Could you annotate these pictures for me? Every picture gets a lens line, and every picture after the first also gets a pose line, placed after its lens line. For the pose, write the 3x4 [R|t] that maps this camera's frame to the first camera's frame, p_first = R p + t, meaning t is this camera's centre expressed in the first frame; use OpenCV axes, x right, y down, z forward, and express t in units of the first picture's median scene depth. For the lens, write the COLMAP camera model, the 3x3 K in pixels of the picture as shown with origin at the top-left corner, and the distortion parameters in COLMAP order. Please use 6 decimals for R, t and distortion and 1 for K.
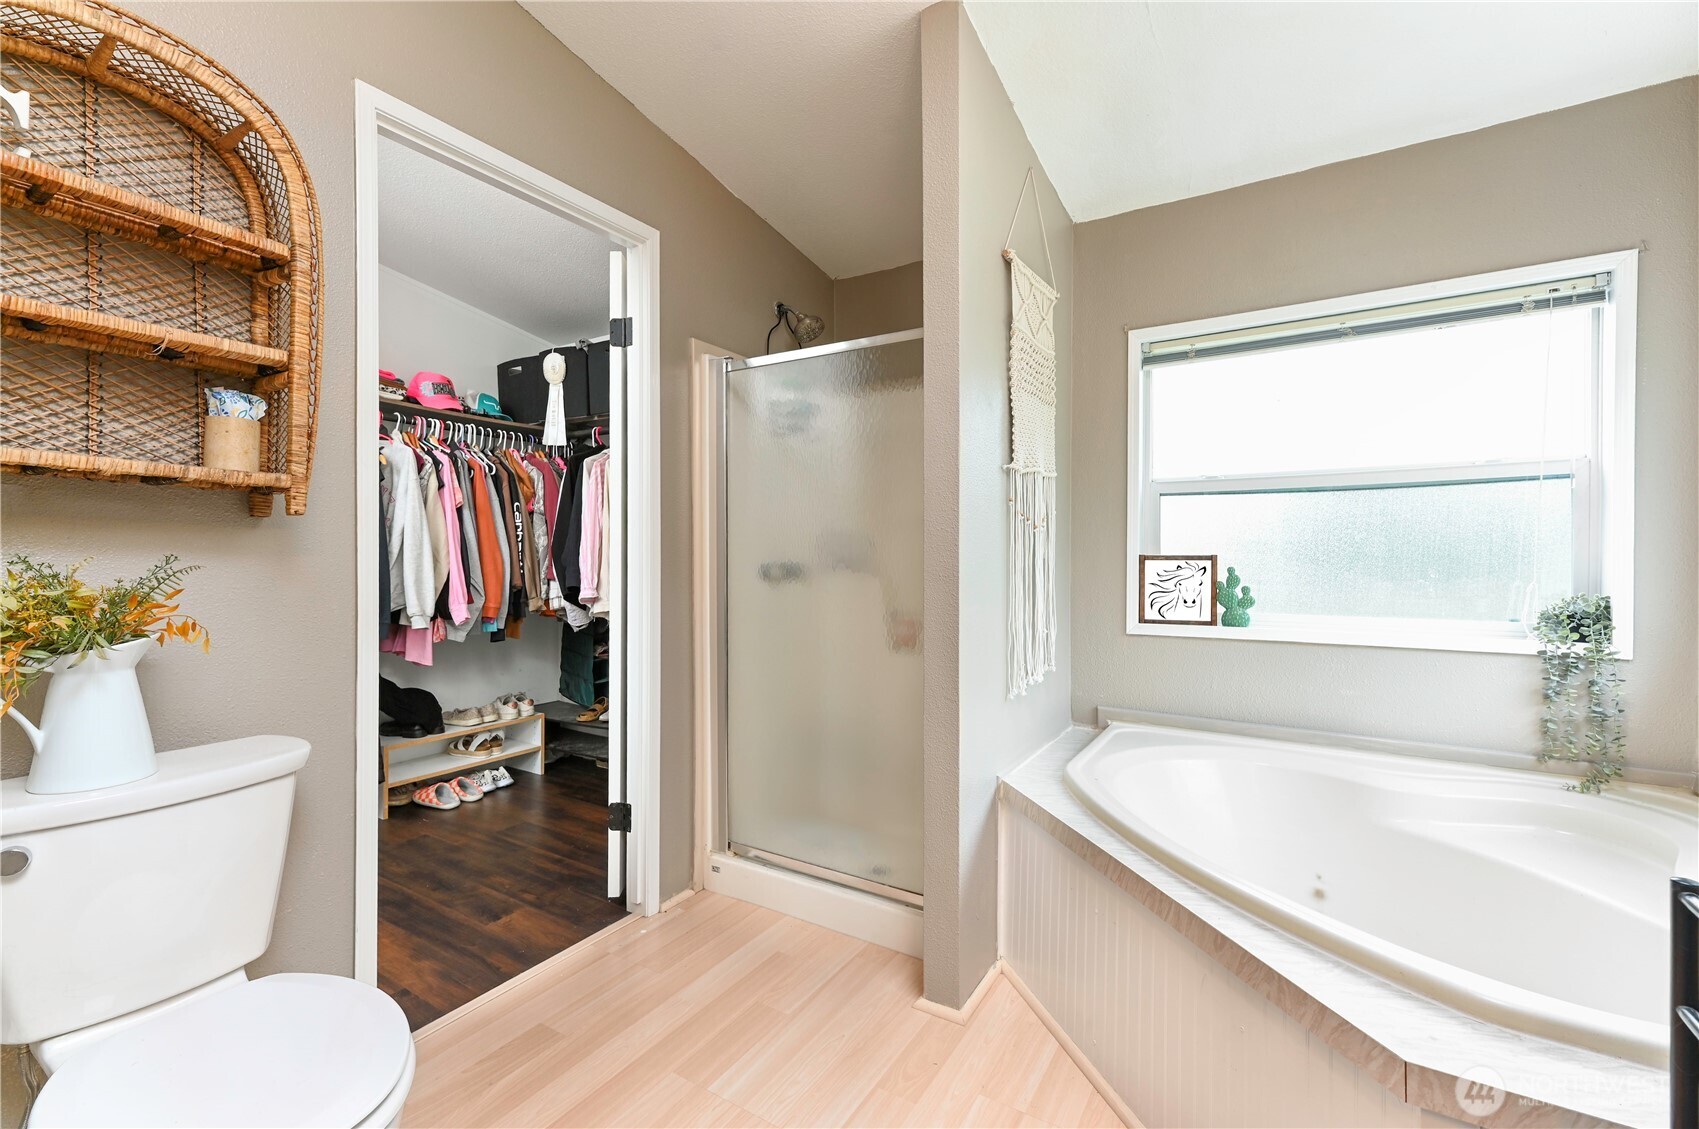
lens RADIAL K [[701.0, 0, 862.2], [0, 701.0, 550.9], [0, 0, 1]] dist [0.008856, -0.002195]
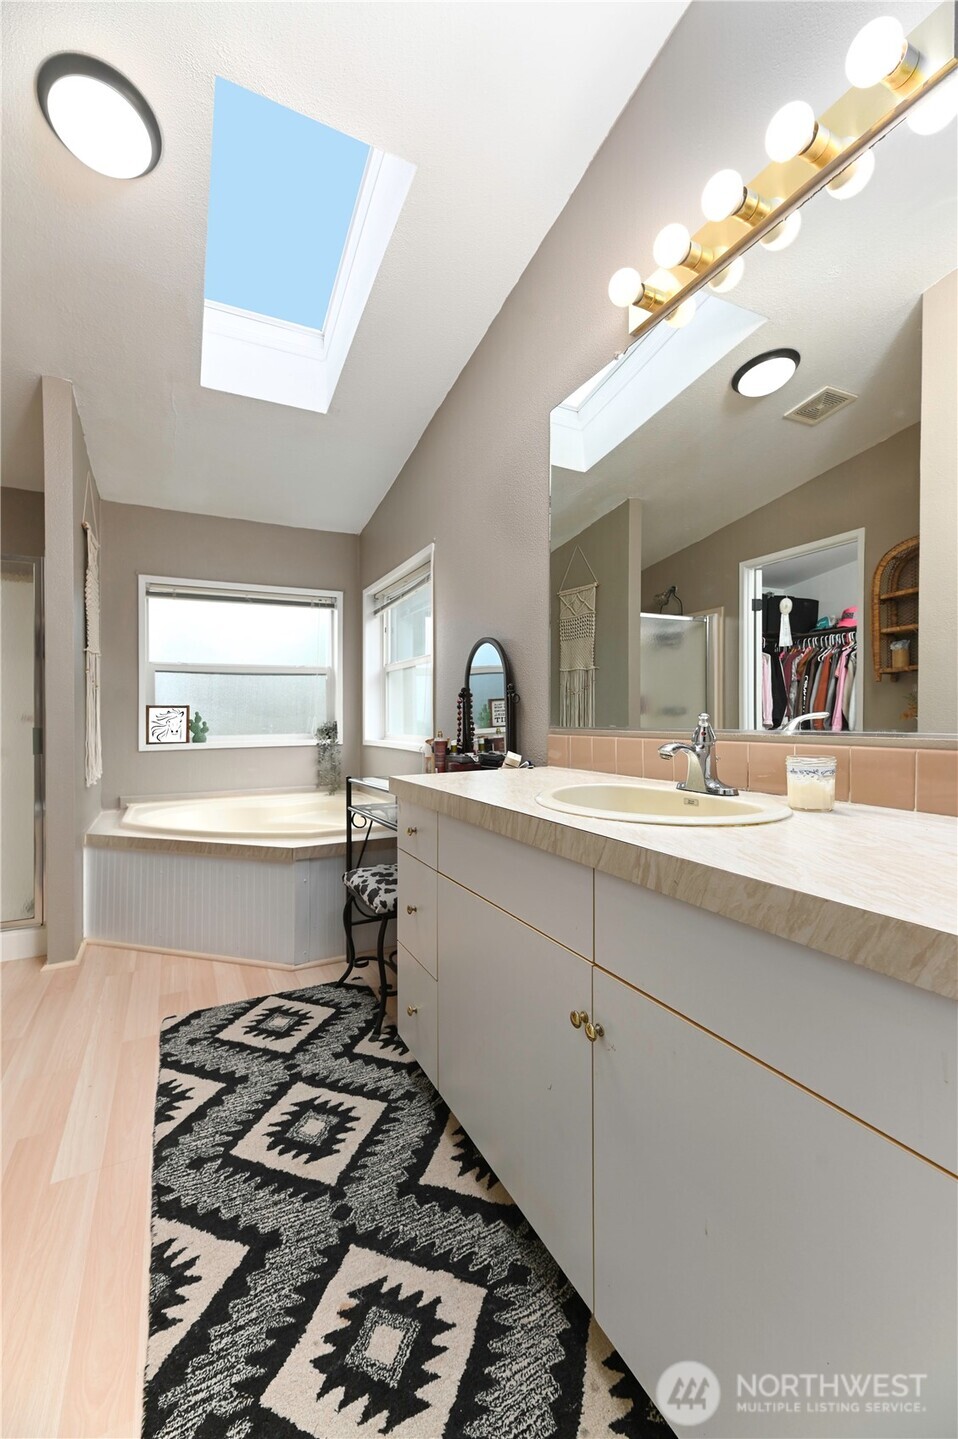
lens RADIAL K [[599.1, 0, 476.0], [0, 599.1, 716.6], [0, 0, 1]] dist [0.009781, 0.000144]
pose [[0.510444, -0.005524, 0.859893, -0.555450], [0.006618, 0.999975, 0.002496, 0.042748], [-0.859886, 0.004417, 0.510468, -0.546661]]
